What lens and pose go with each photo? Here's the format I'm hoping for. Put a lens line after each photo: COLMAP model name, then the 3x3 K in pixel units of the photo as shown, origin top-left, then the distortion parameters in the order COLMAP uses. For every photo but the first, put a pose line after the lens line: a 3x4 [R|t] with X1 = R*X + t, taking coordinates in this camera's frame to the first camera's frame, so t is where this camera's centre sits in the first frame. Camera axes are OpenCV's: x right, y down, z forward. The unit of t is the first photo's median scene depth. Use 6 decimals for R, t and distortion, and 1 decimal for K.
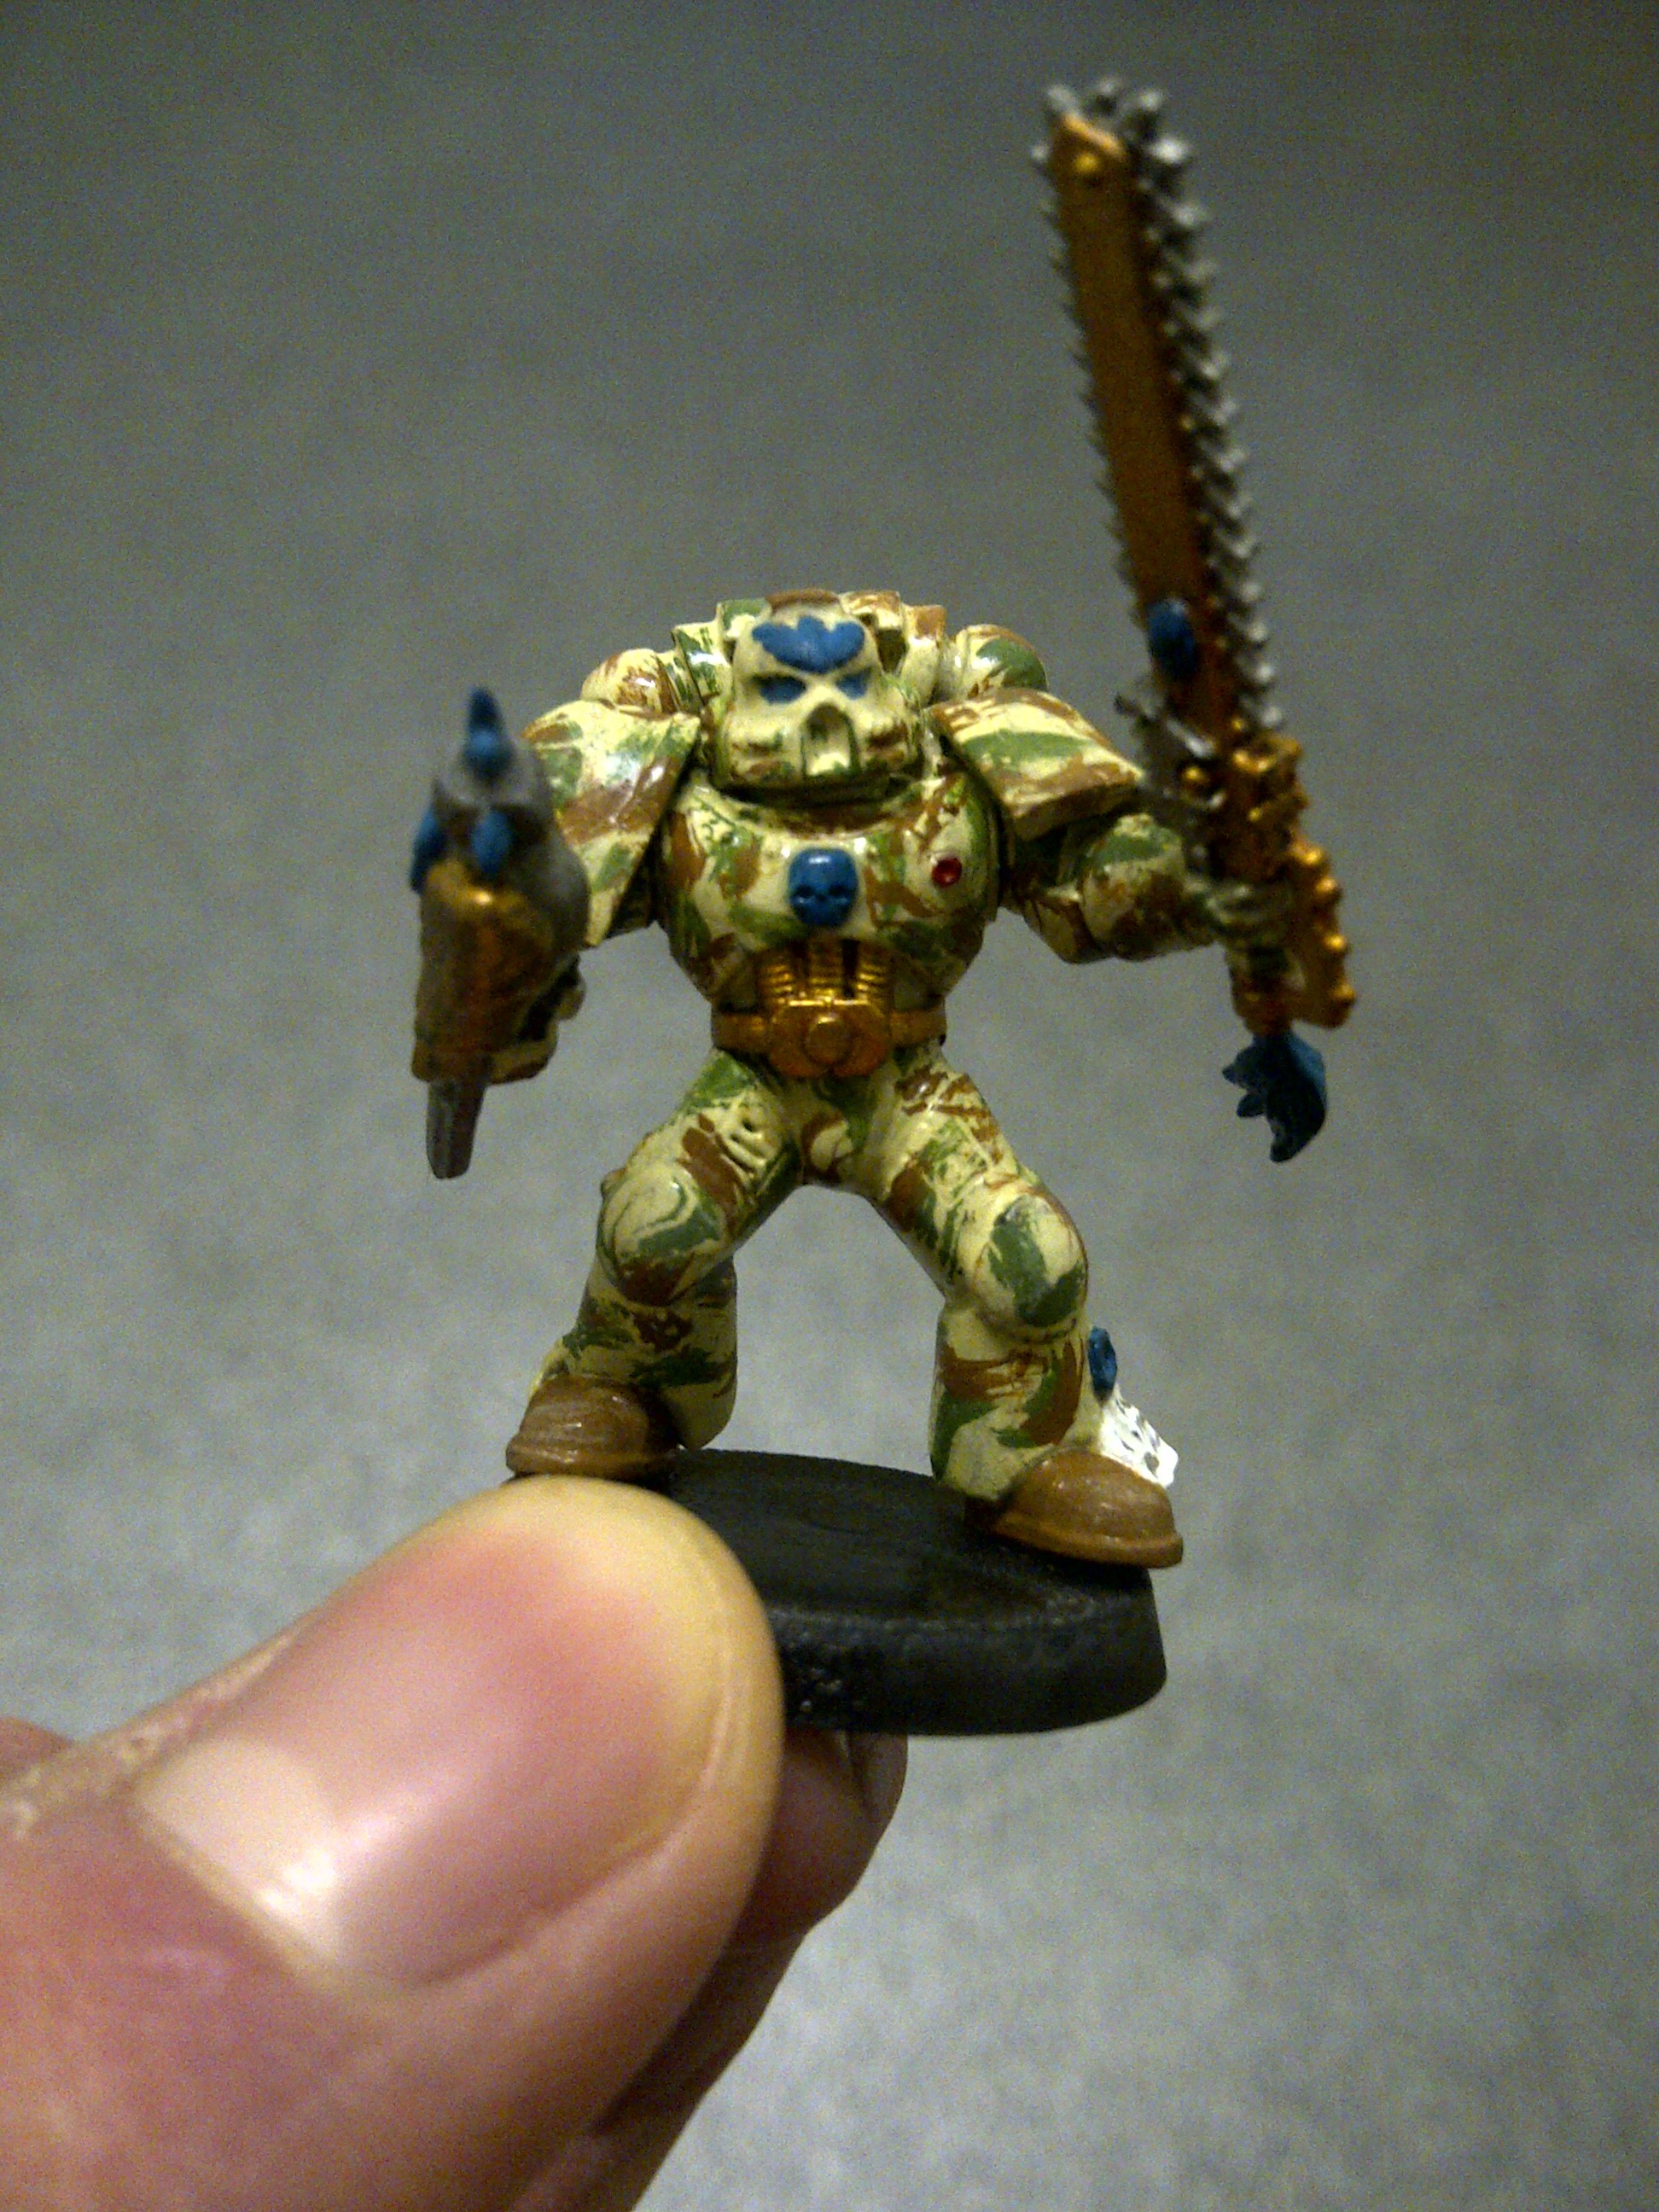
lens RADIAL K [[2378.1, 0, 906.0], [0, 2378.1, 1101.5], [0, 0, 1]] dist [0.010407, 0.002169]
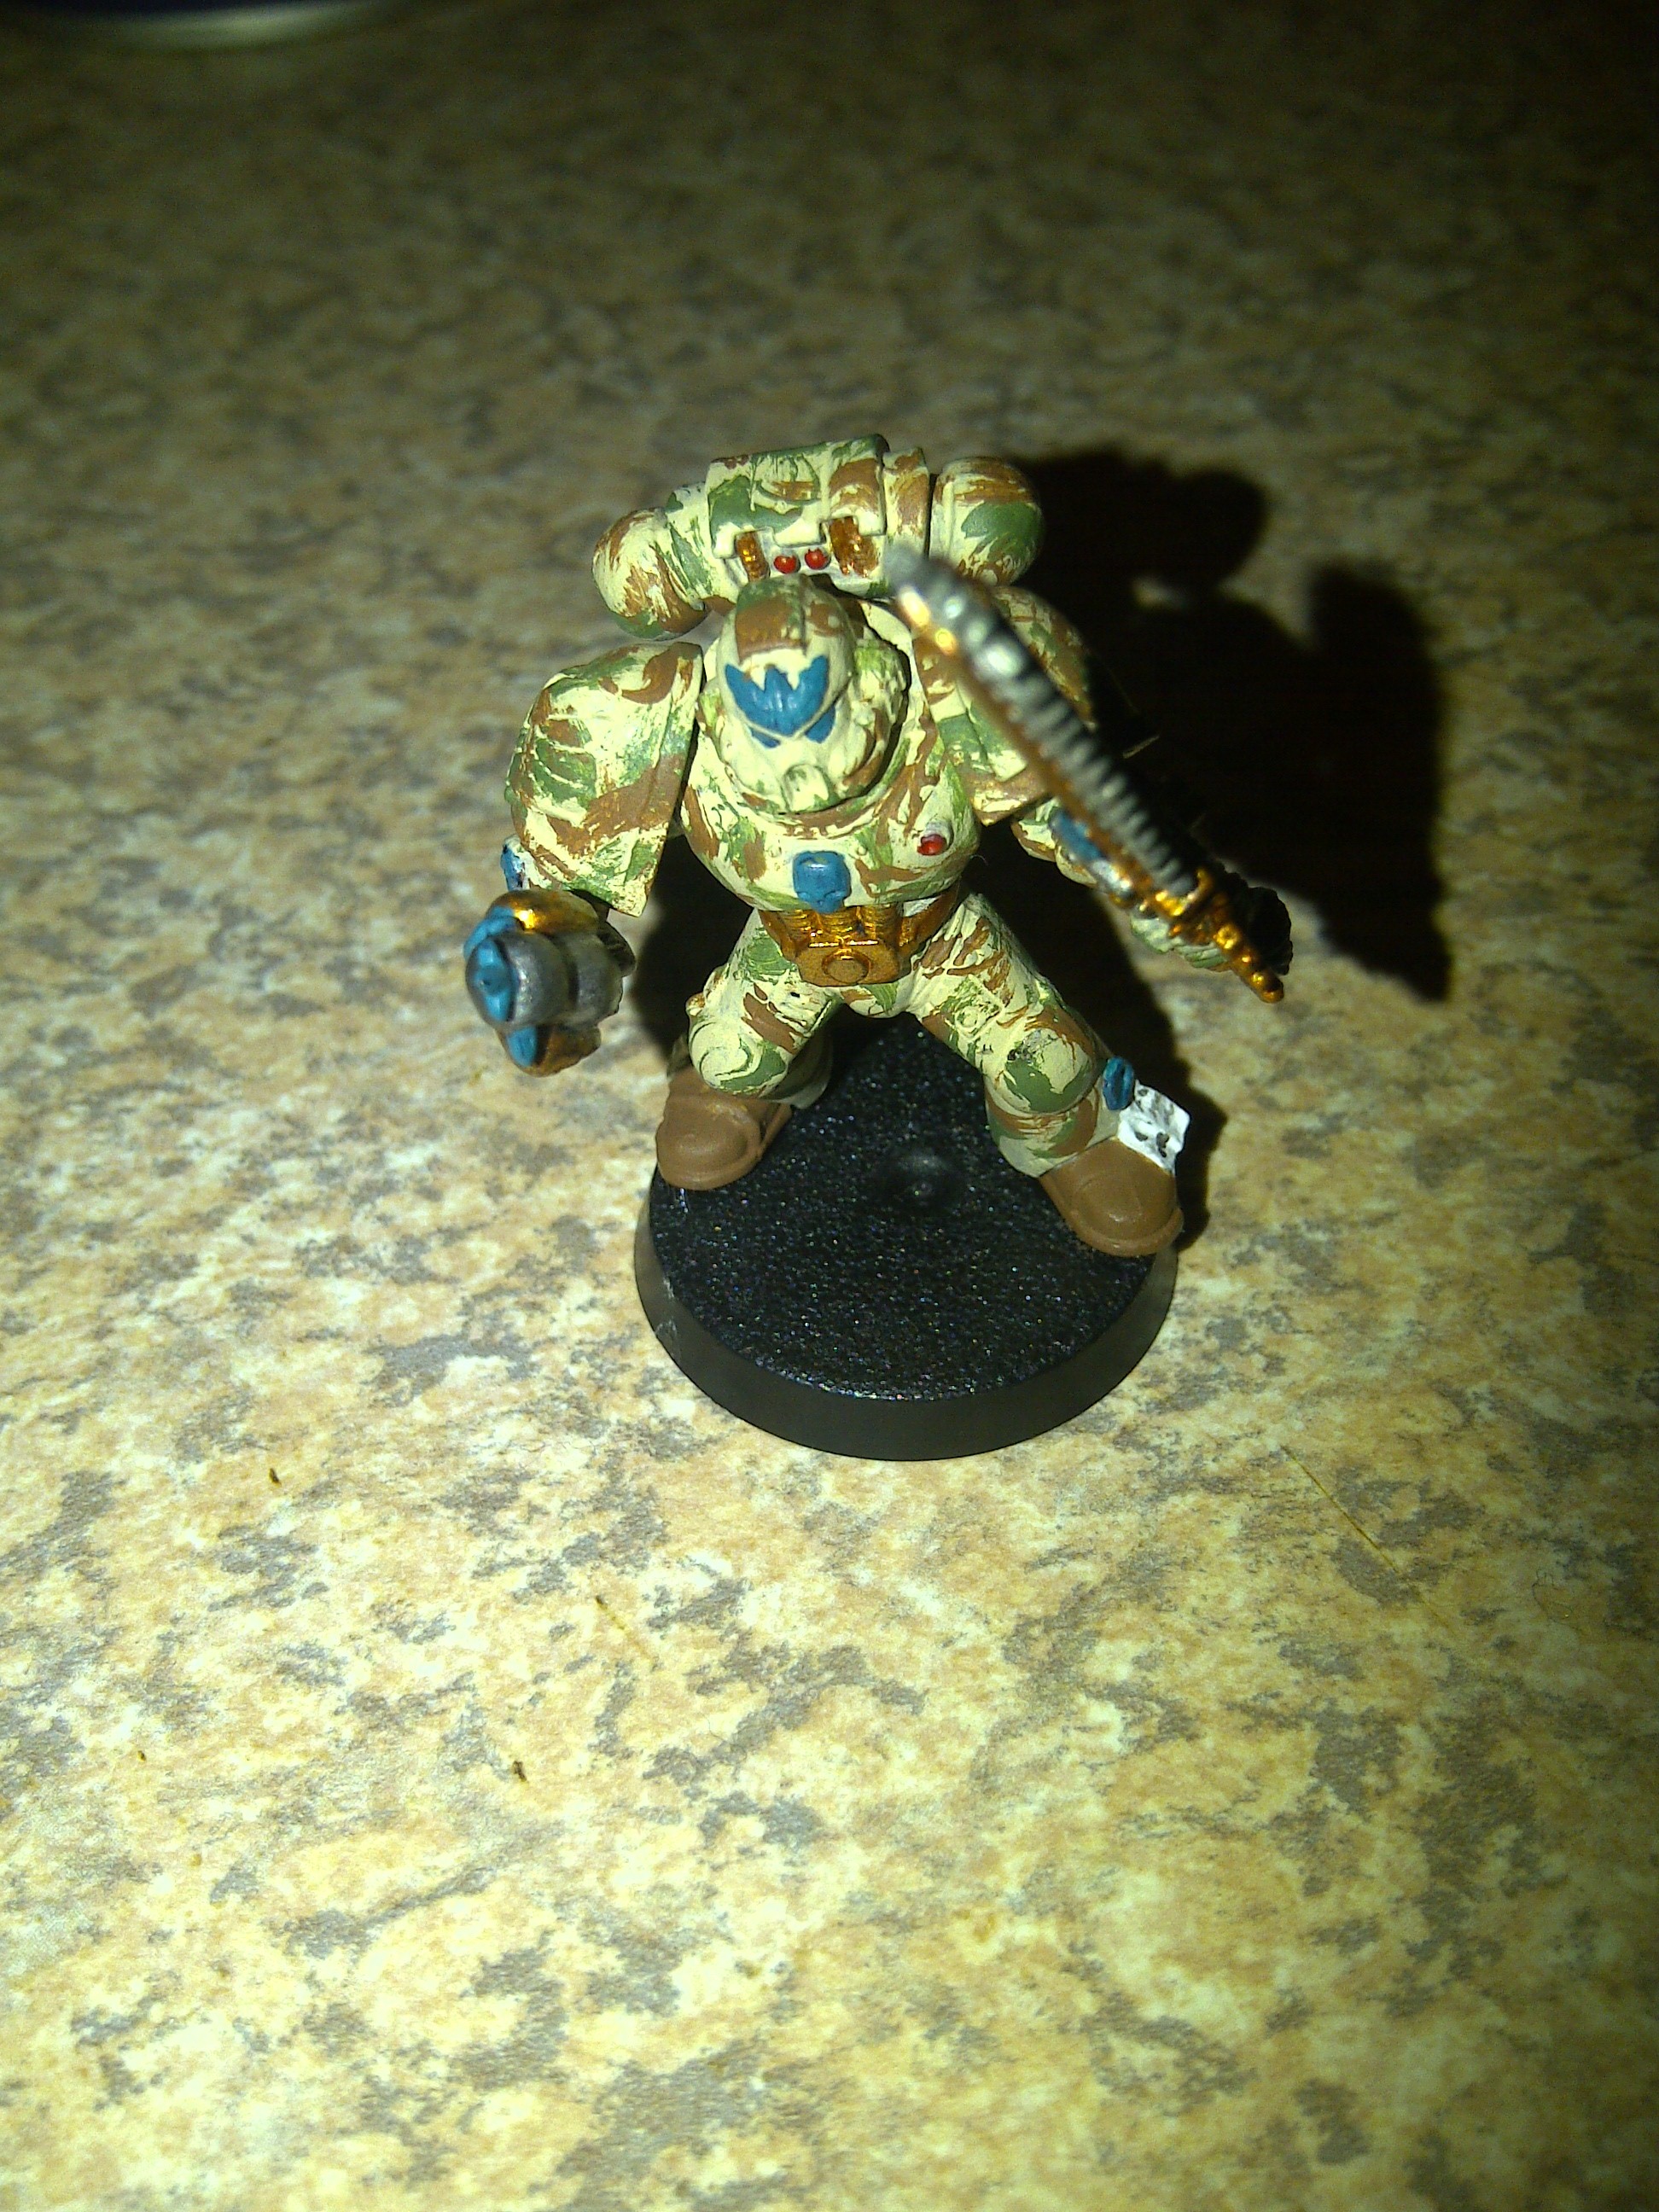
lens RADIAL K [[2378.1, 0, 906.0], [0, 2378.1, 1101.5], [0, 0, 1]] dist [0.010407, 0.002169]
pose [[0.986123, -0.009177, -0.165760, 0.185832], [0.118504, 0.738171, 0.664124, -0.736815], [0.116265, -0.674551, 0.729015, 0.103303]]
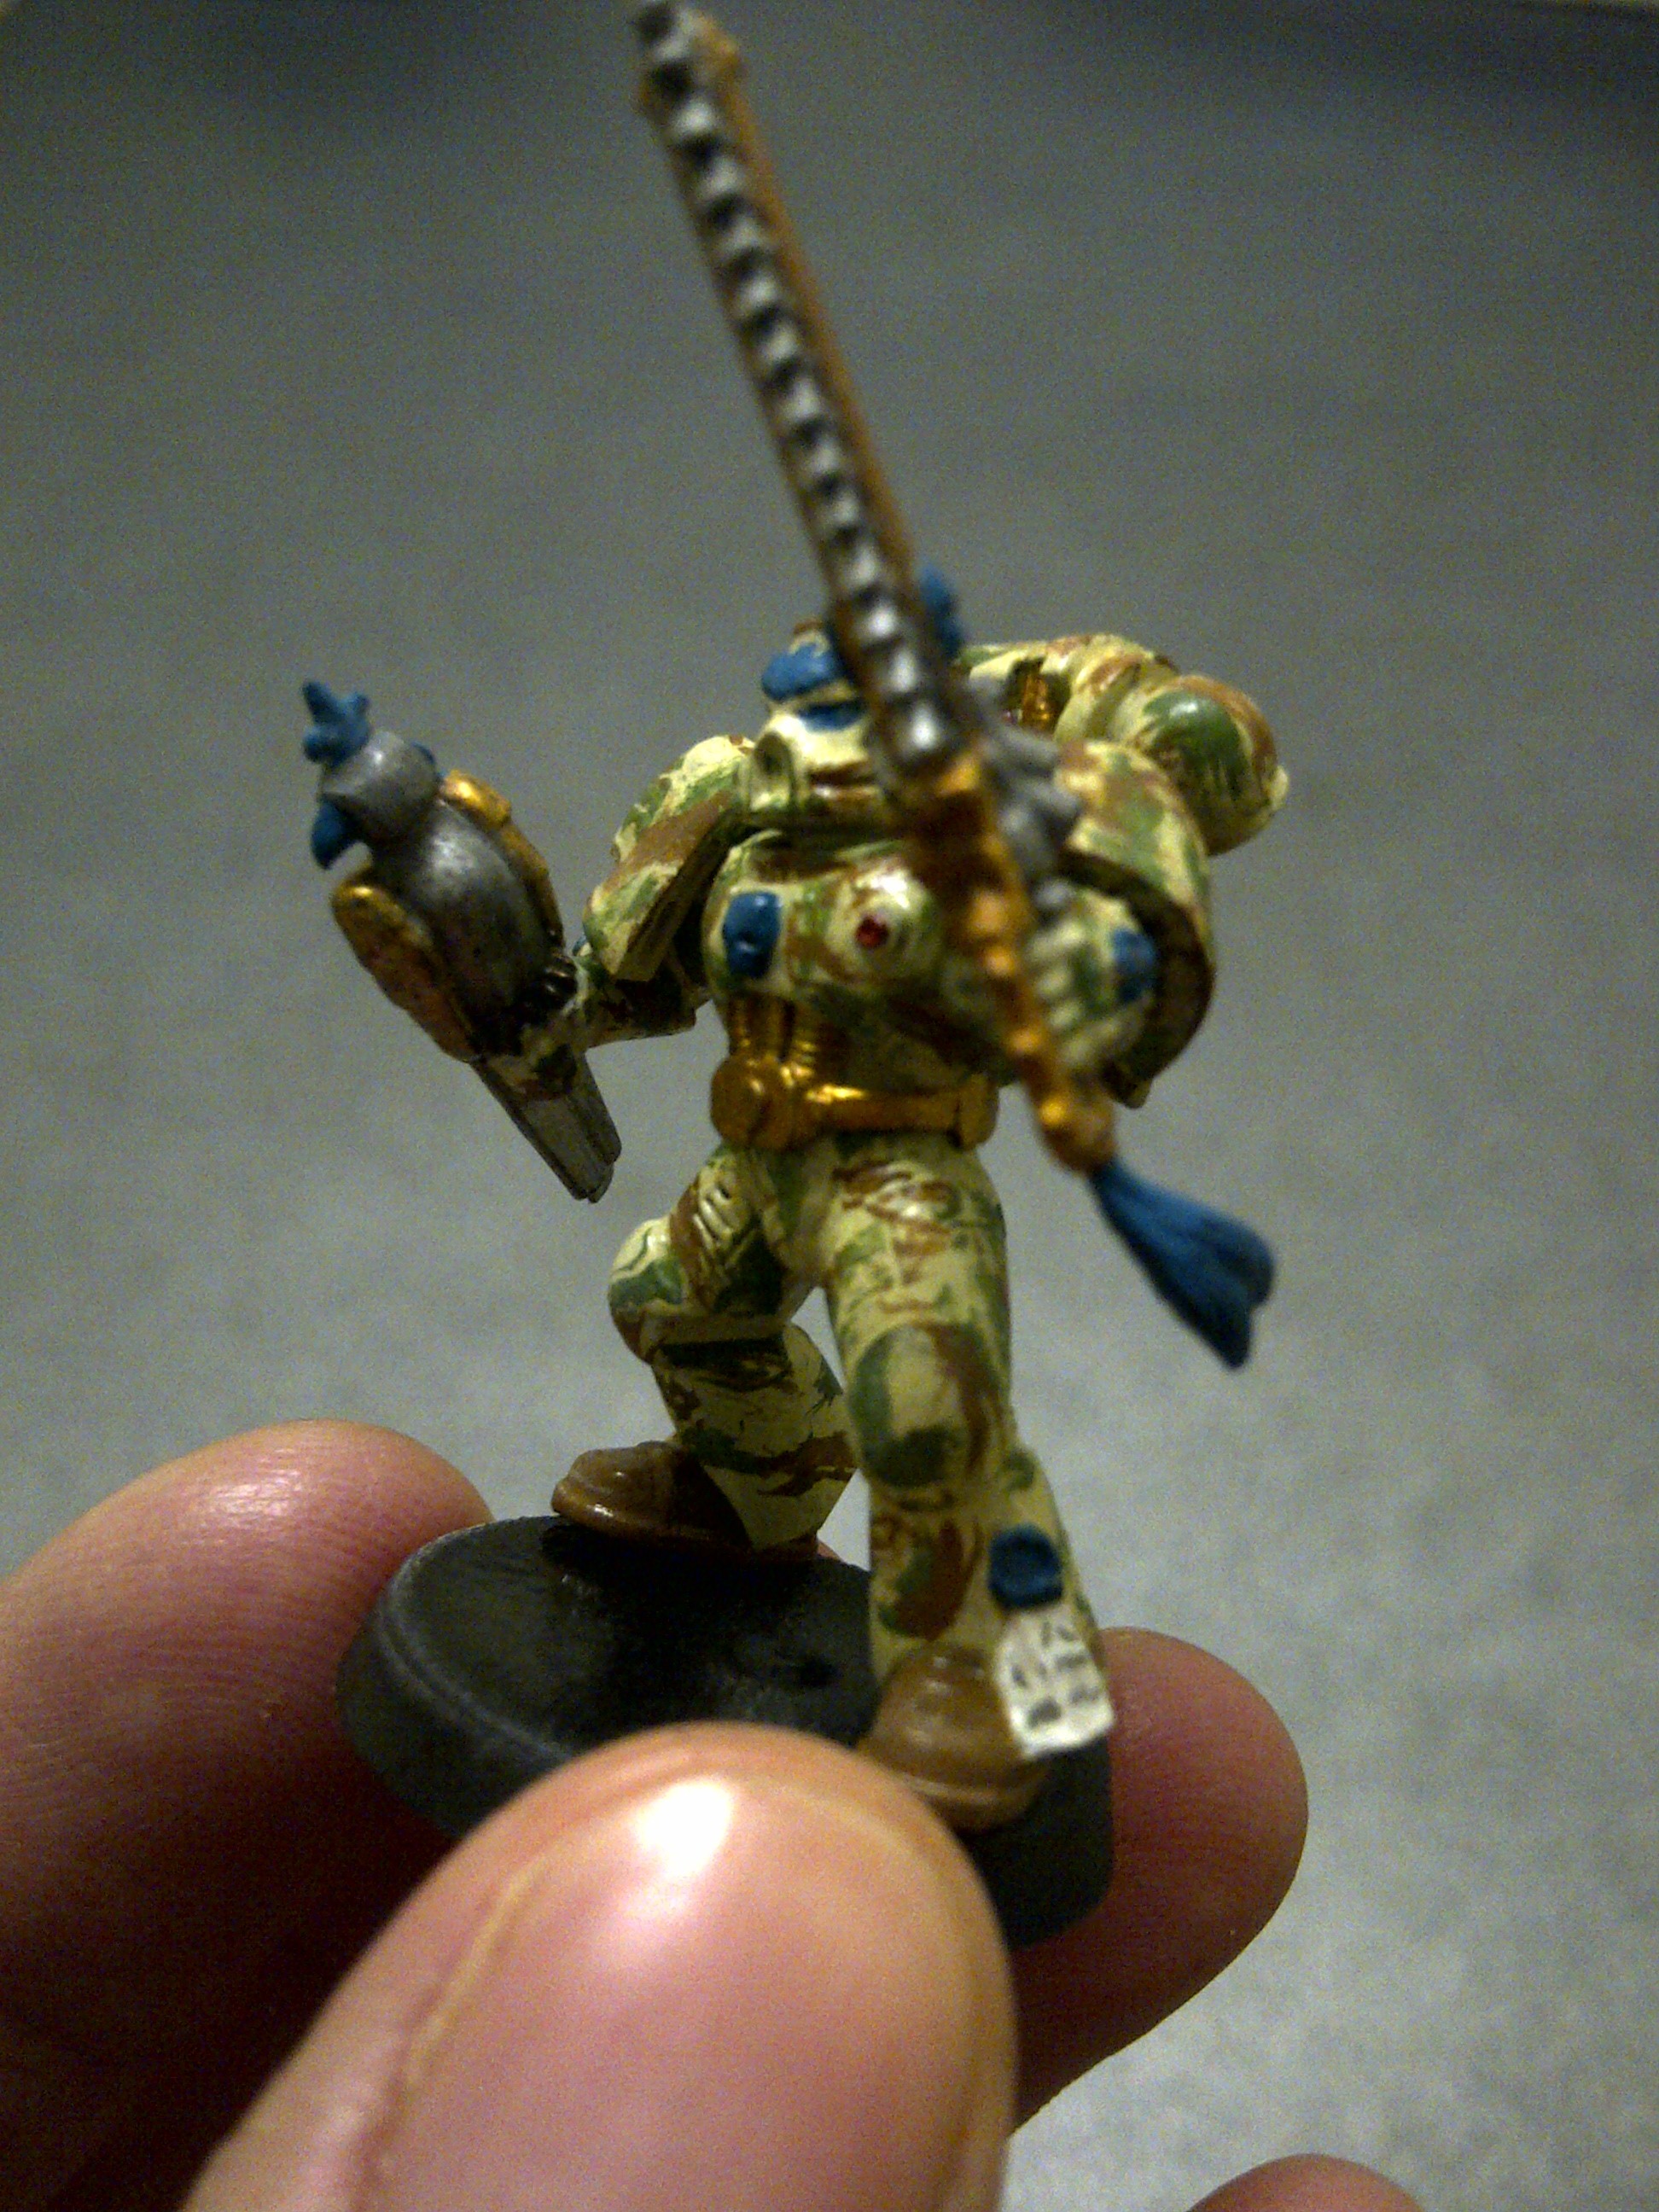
lens RADIAL K [[2378.1, 0, 906.0], [0, 2378.1, 1101.5], [0, 0, 1]] dist [0.010407, 0.002169]
pose [[0.650547, 0.136506, -0.747097, 0.667532], [-0.200452, 0.979693, 0.004458, -0.041989], [0.732535, 0.146857, 0.664700, 0.435606]]
